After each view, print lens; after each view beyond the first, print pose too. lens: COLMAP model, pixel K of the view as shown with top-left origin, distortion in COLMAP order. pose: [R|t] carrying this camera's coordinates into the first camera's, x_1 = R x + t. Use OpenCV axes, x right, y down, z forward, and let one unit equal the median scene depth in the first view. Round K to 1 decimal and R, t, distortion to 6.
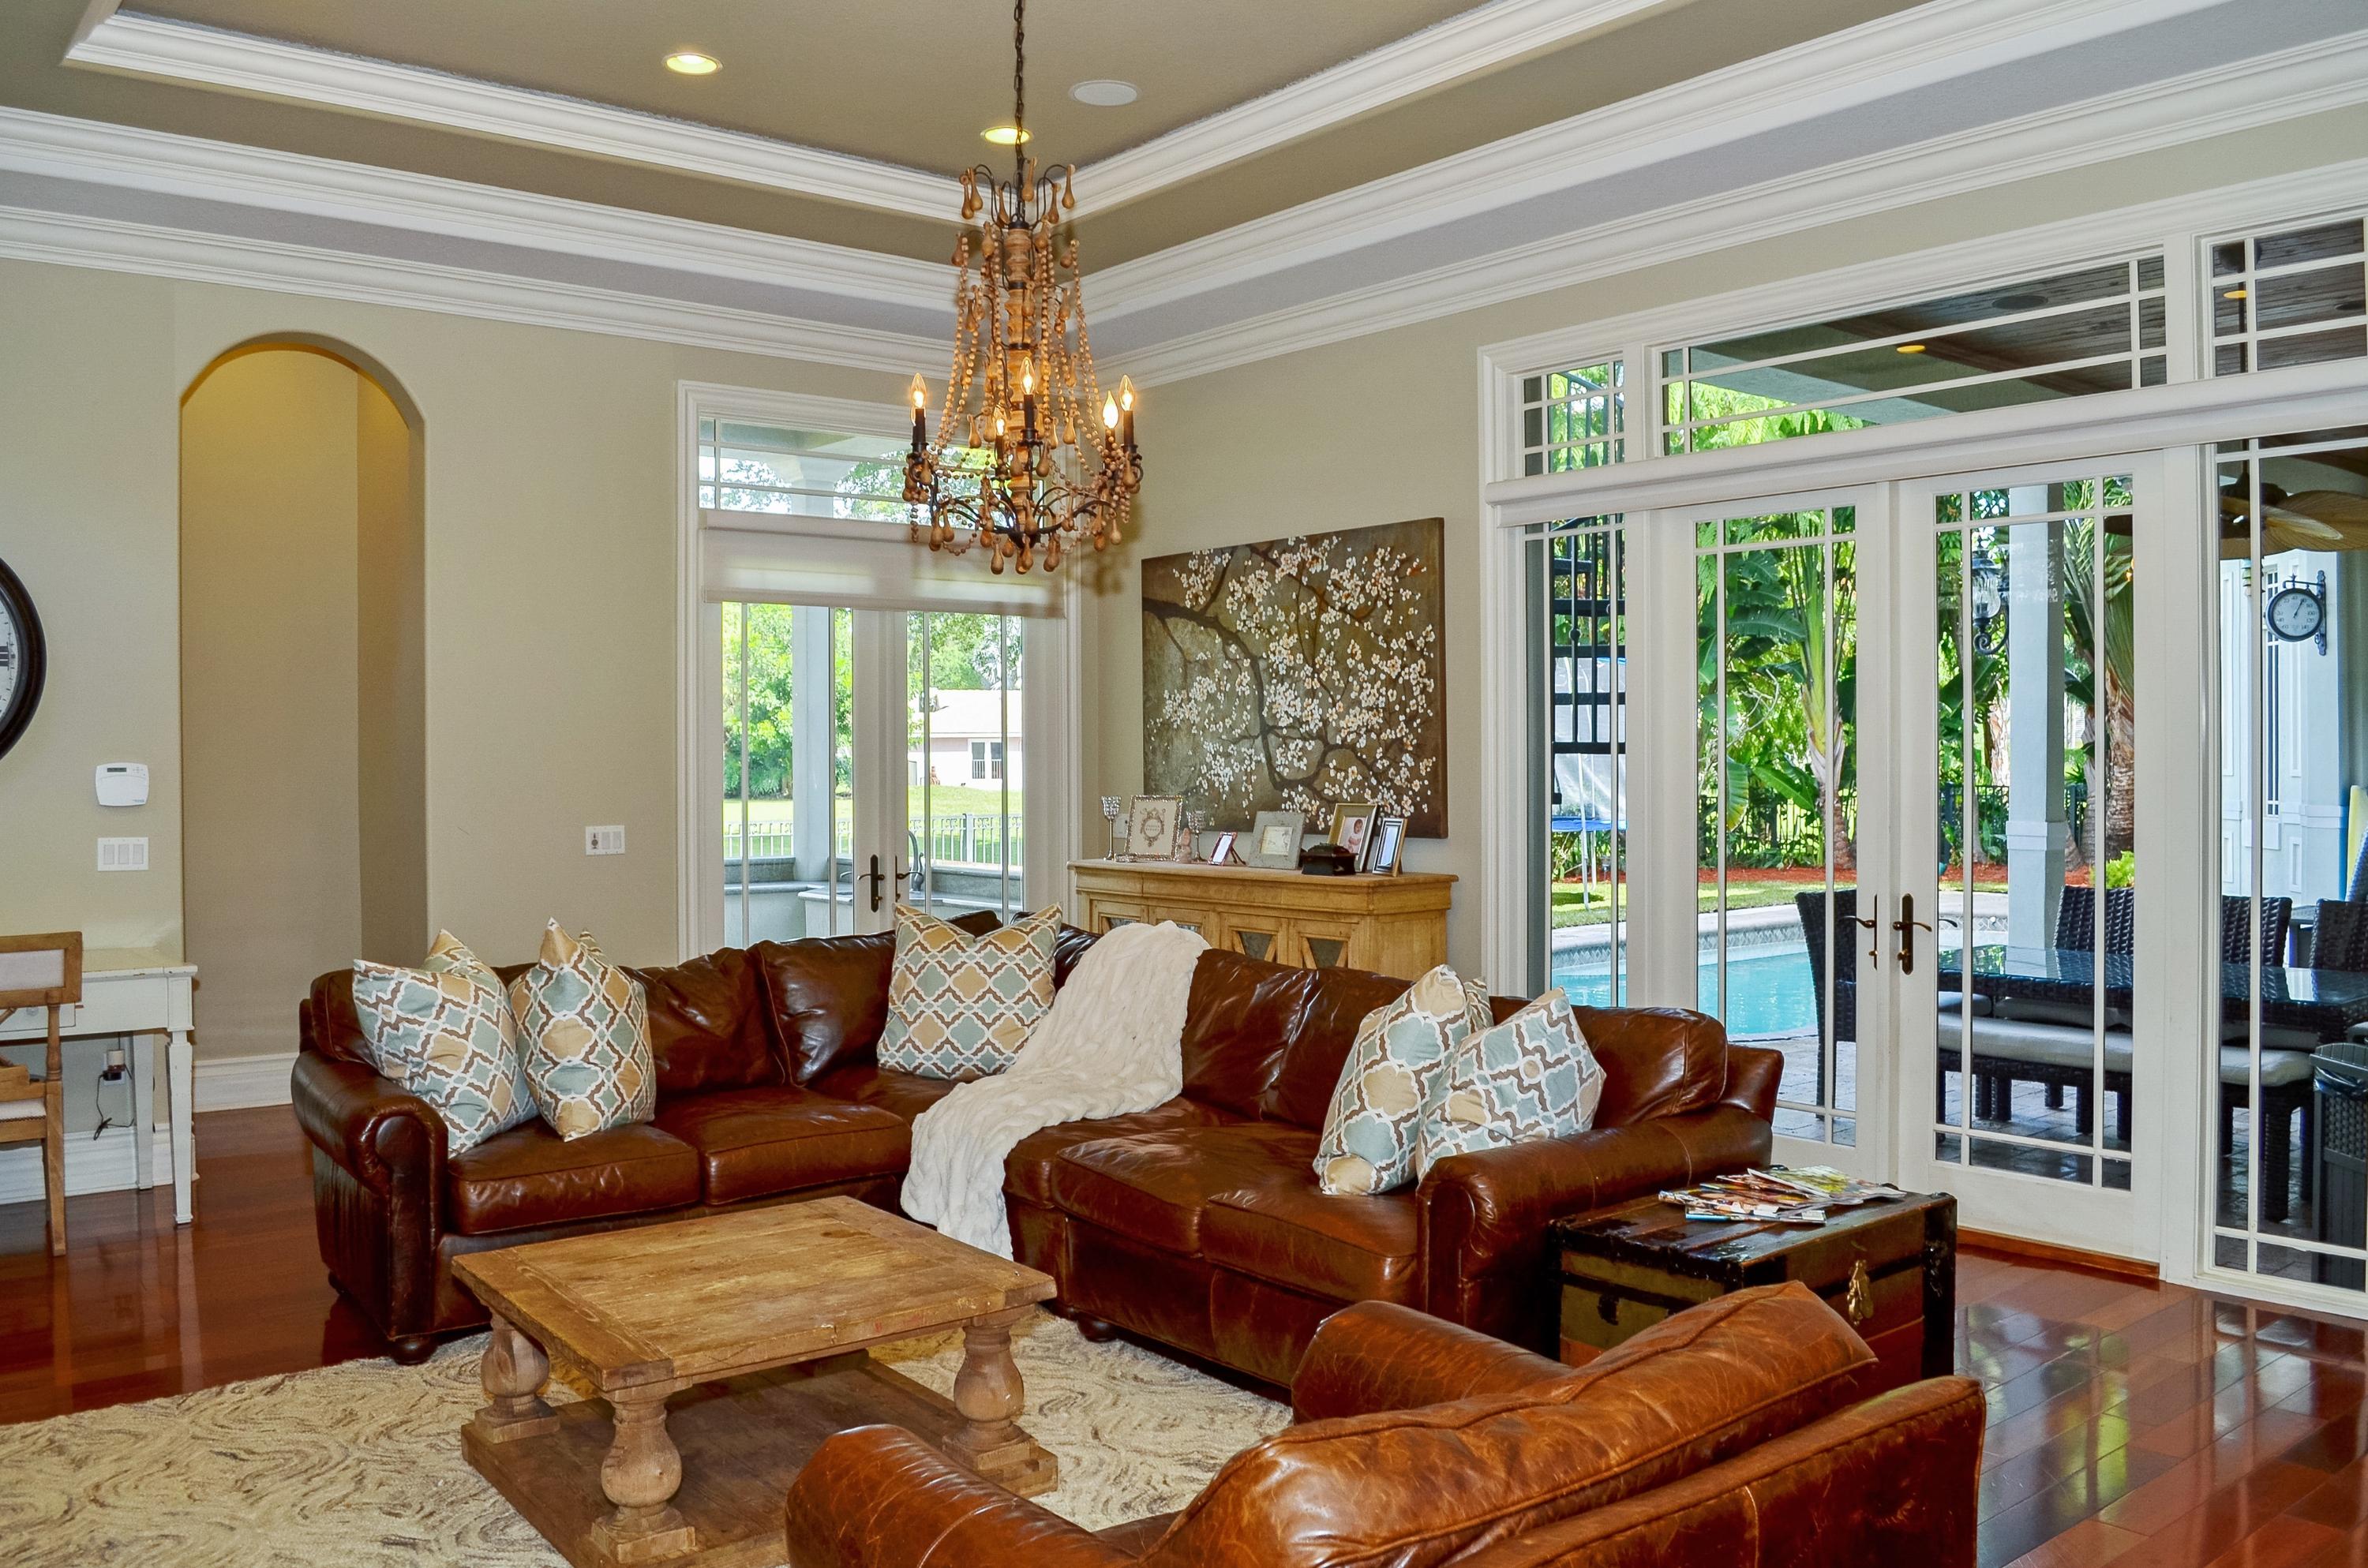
lens RADIAL K [[1946.1, 0, 1183.7], [0, 1946.1, 782.7], [0, 0, 1]] dist [-0.073196, 0.002284]
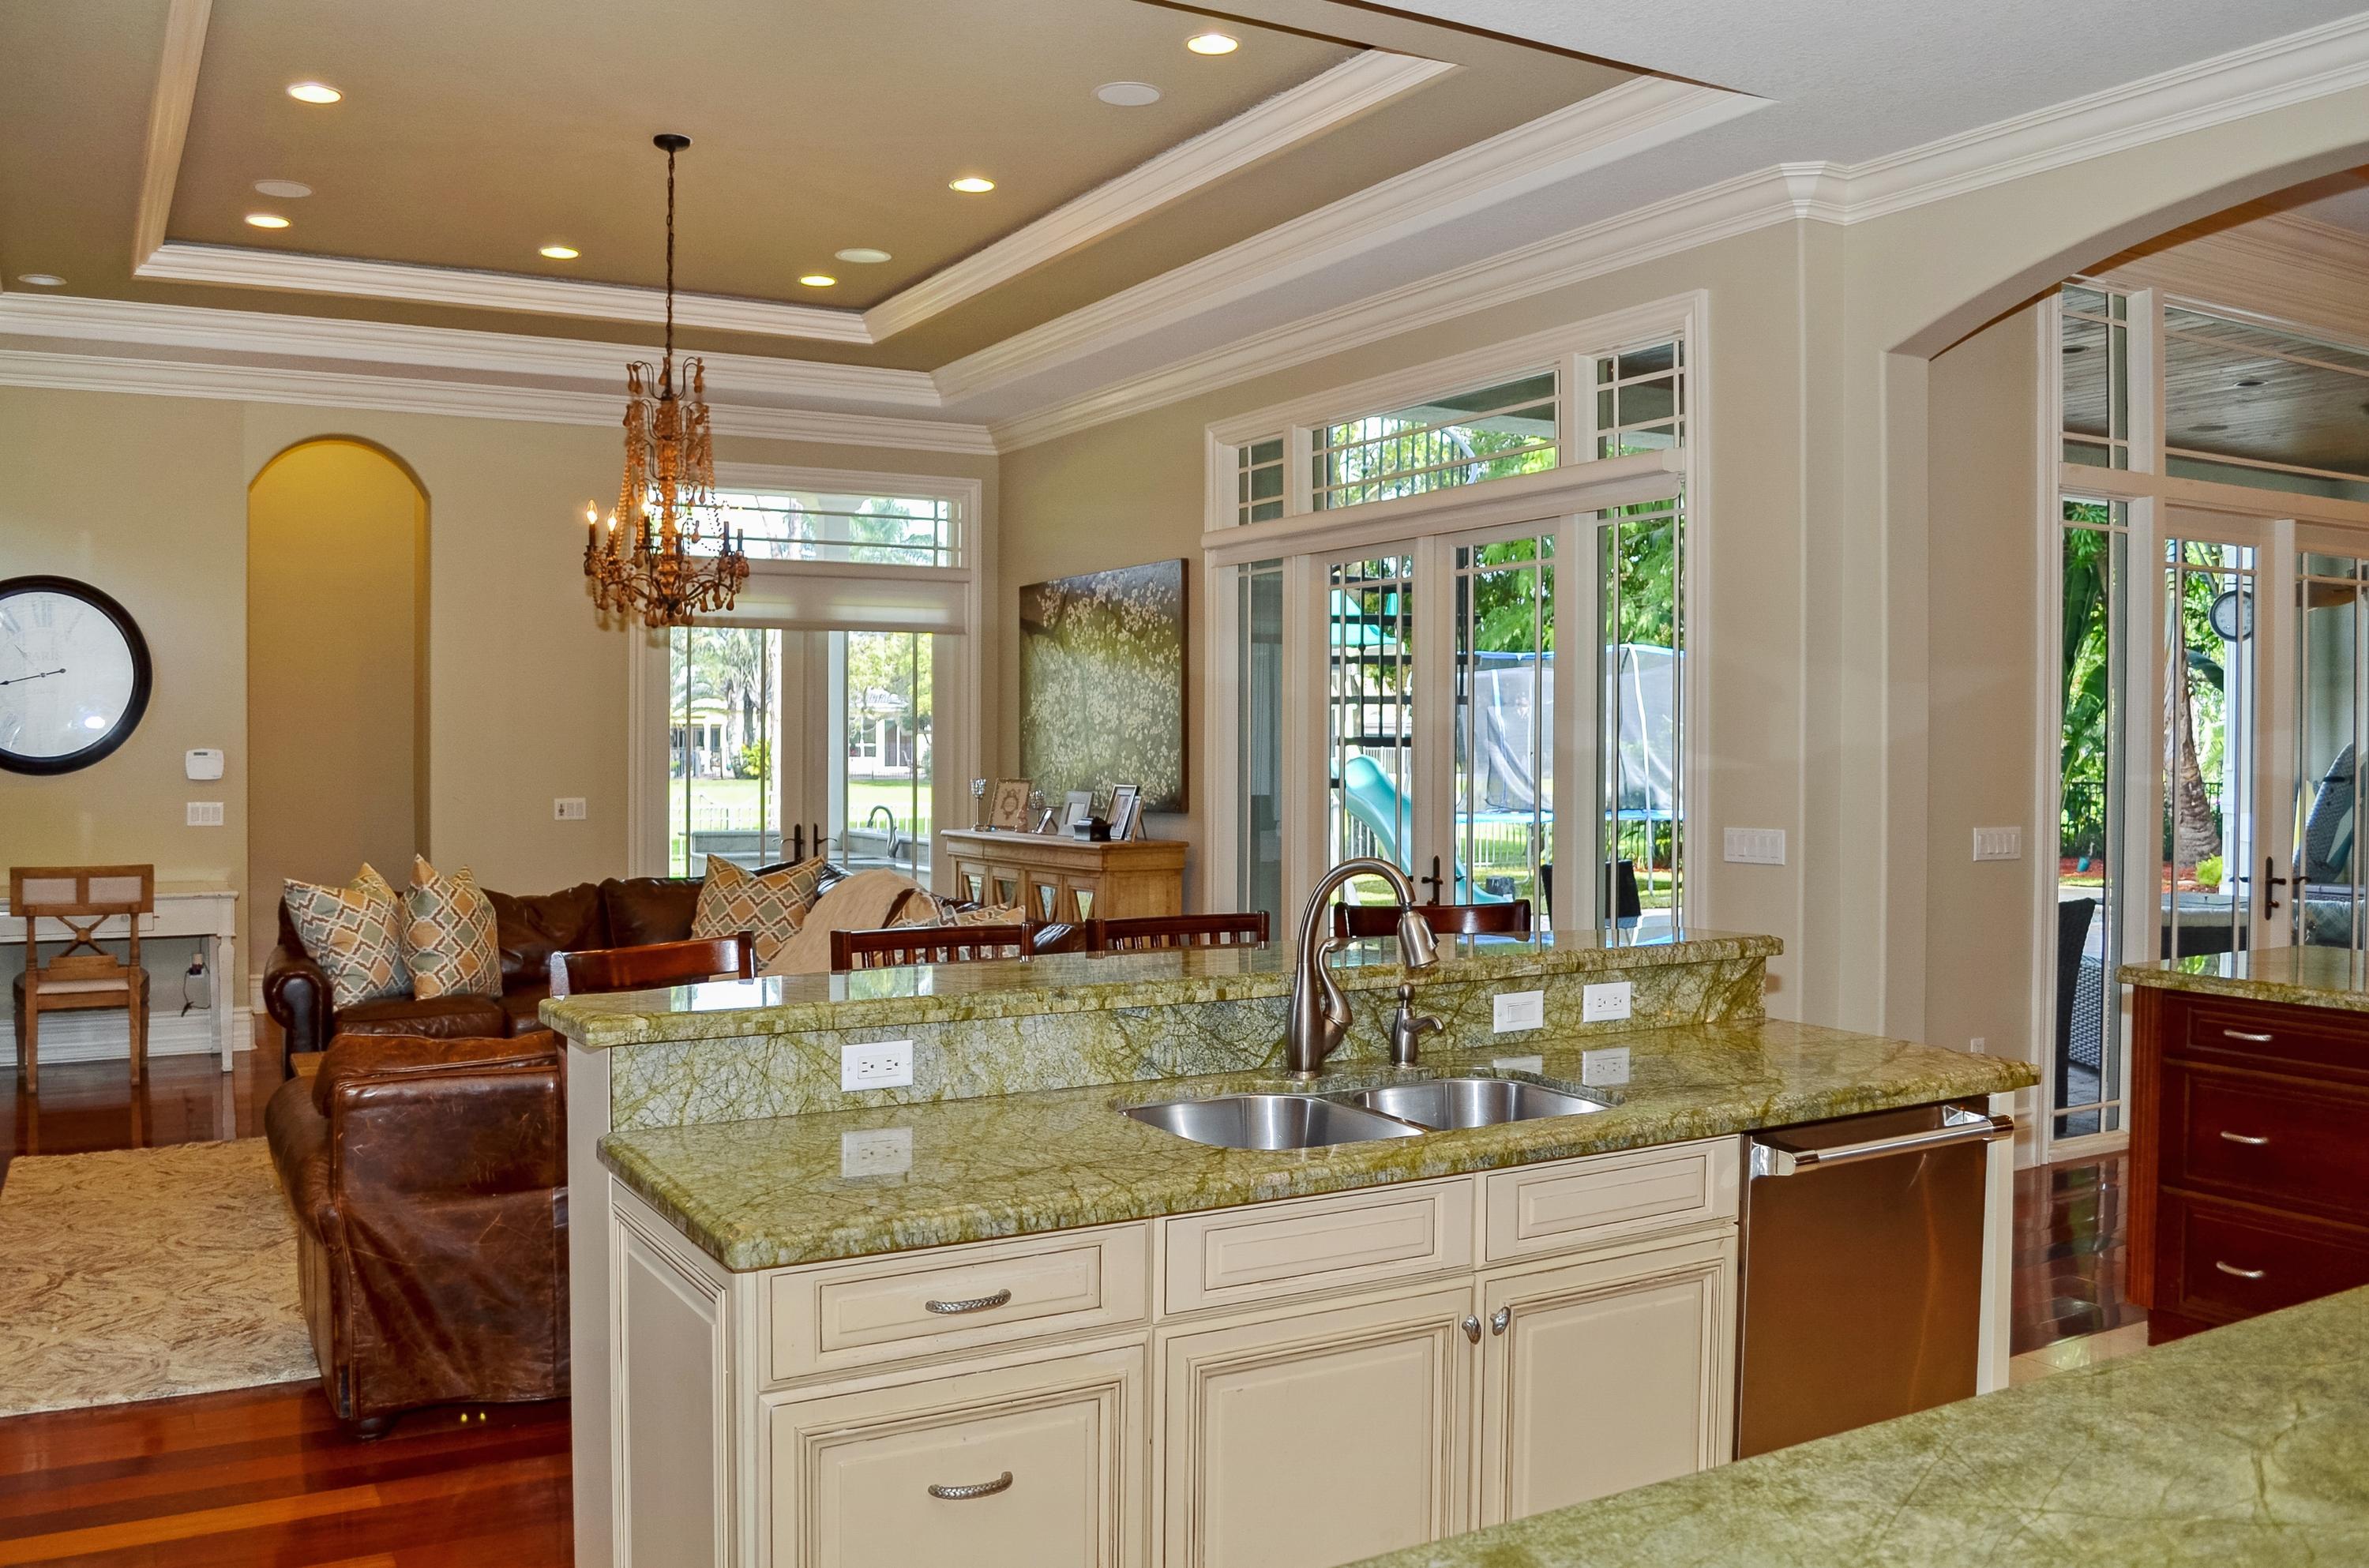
lens RADIAL K [[1947.0, 0, 1118.8], [0, 1947.0, 756.9], [0, 0, 1]] dist [-0.073196, 0.002284]
pose [[0.987571, 0.004526, -0.157106, 0.298154], [-0.005753, 0.999956, -0.007353, 0.001882], [0.157066, 0.008166, 0.987554, -0.261632]]
